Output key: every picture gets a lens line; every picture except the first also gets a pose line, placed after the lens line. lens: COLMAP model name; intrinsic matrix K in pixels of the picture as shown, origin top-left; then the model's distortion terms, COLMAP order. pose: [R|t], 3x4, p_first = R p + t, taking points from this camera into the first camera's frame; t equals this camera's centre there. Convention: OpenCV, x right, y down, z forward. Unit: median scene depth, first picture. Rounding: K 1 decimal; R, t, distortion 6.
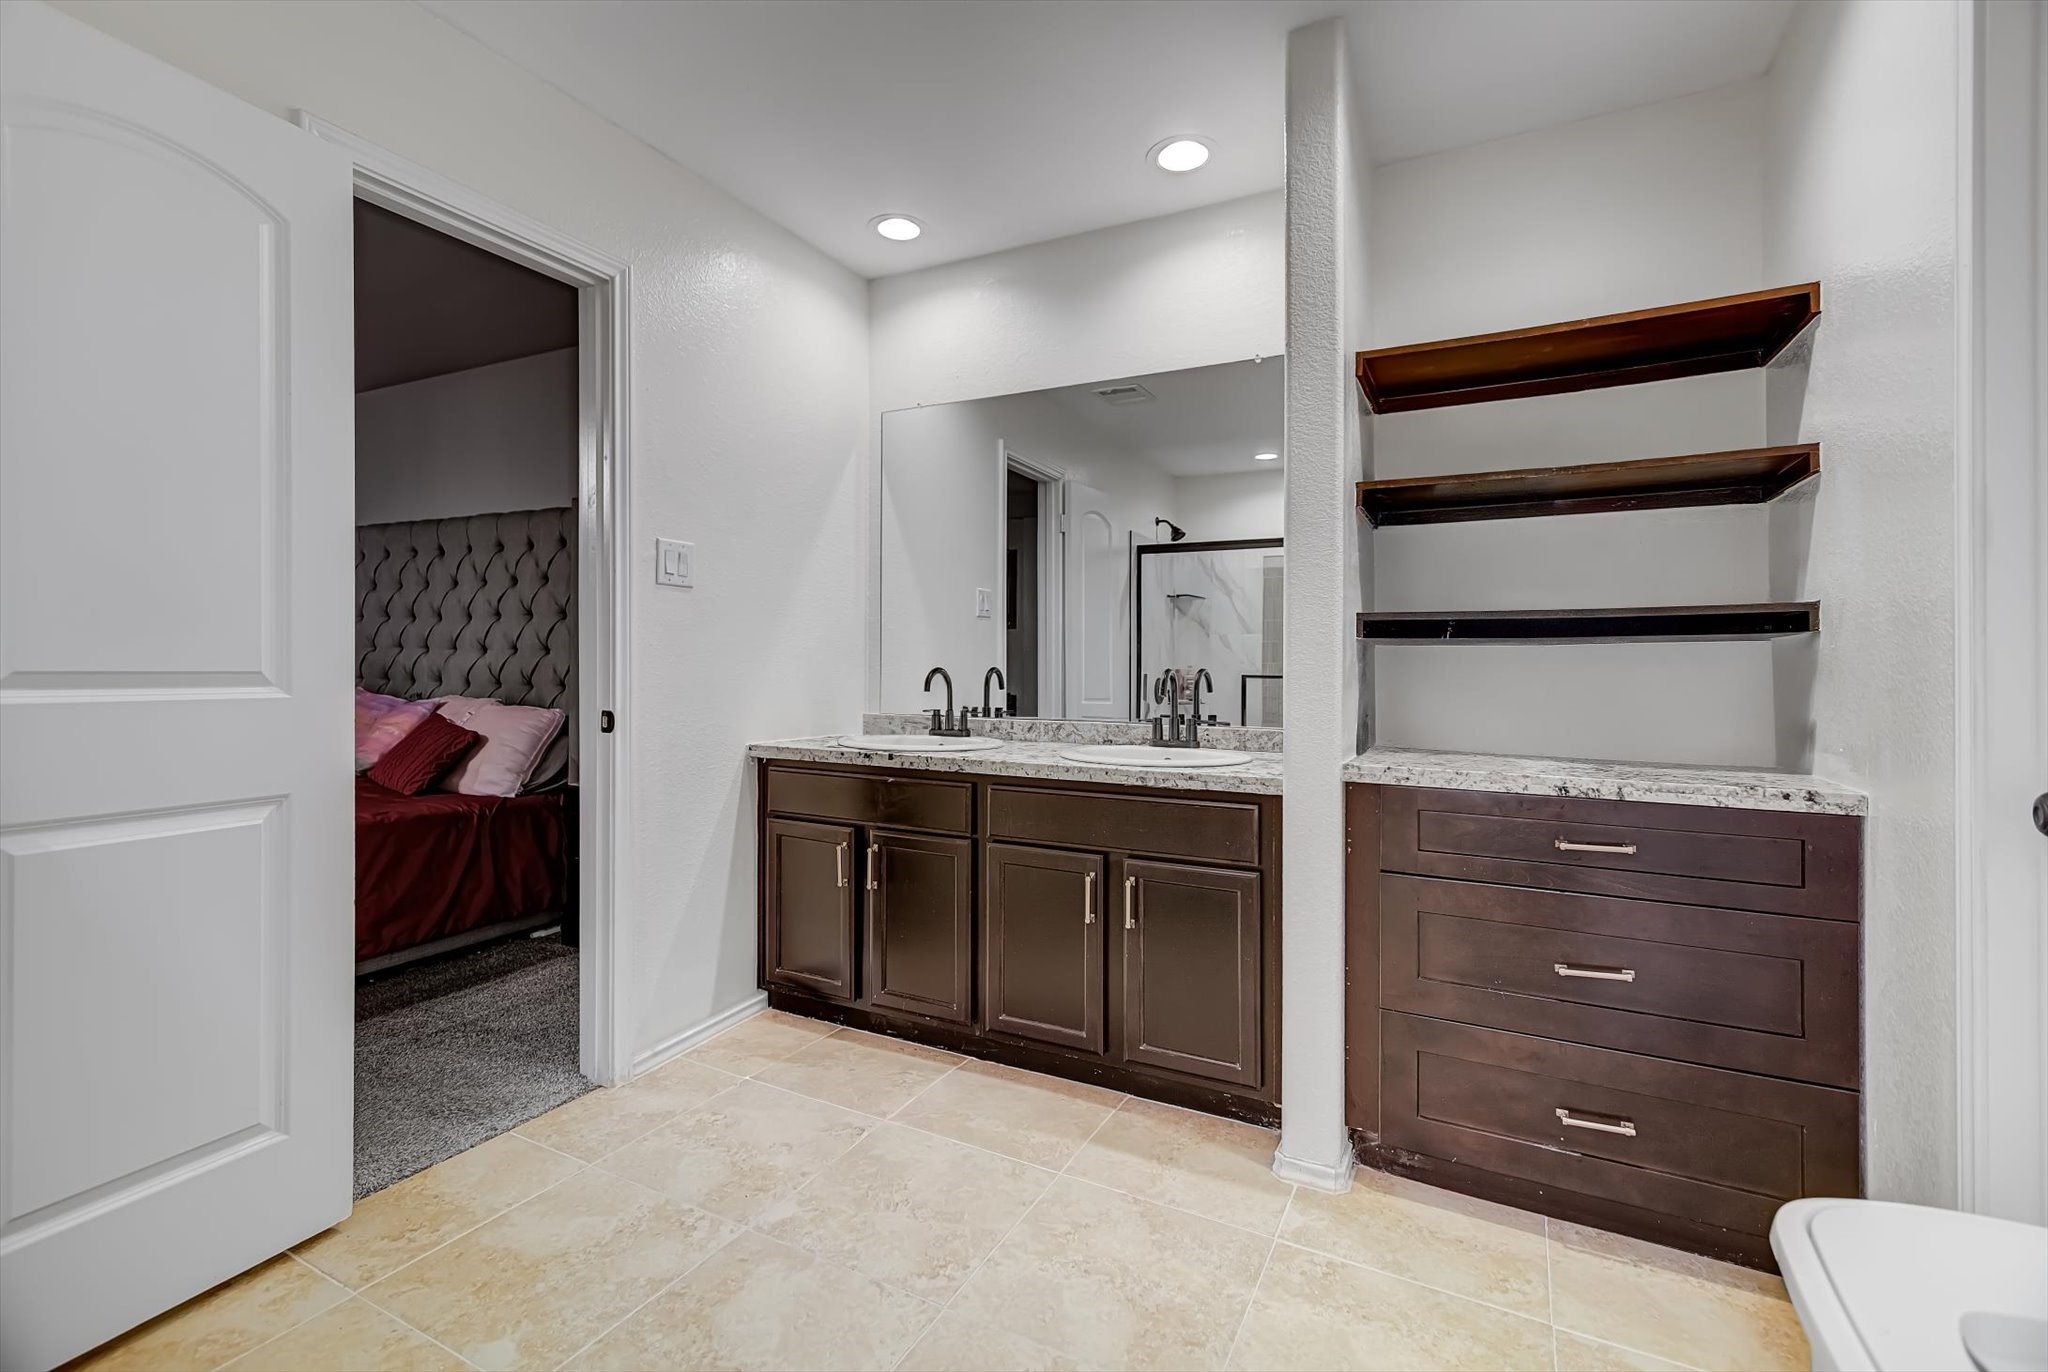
lens RADIAL K [[919.3, 0, 1023.1], [0, 919.3, 670.0], [0, 0, 1]] dist [0.013678, -0.000039]
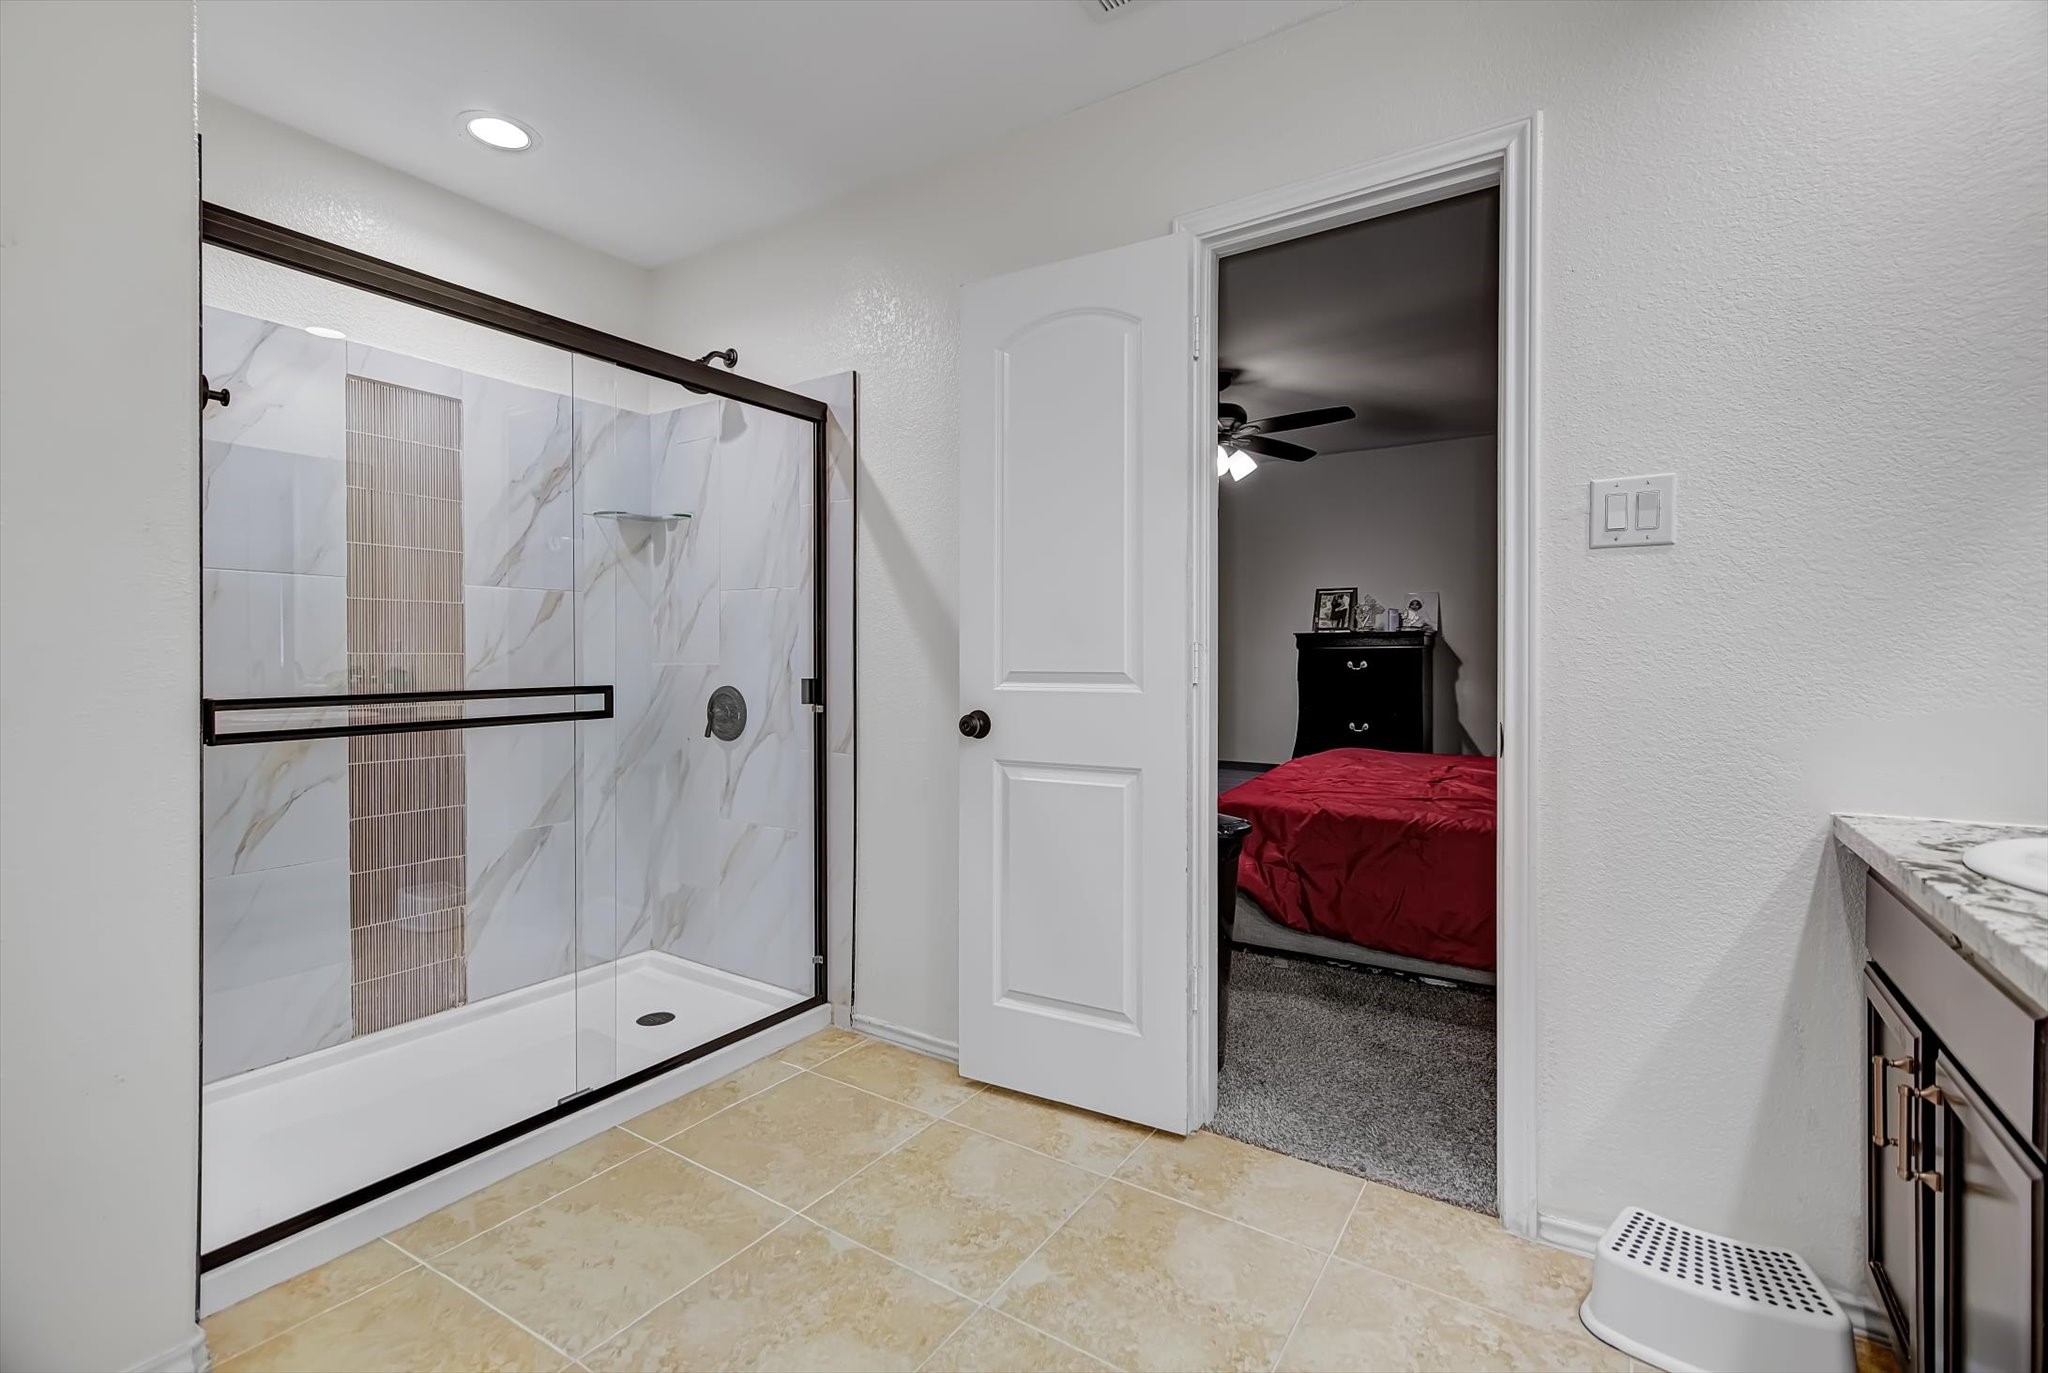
lens RADIAL K [[919.3, 0, 1022.1], [0, 919.3, 678.3], [0, 0, 1]] dist [0.013678, -0.000039]
pose [[-0.103248, 0.008199, -0.994622, 0.476310], [-0.005720, 0.999945, 0.008837, -0.001305], [0.994639, 0.006601, -0.103196, 0.947496]]
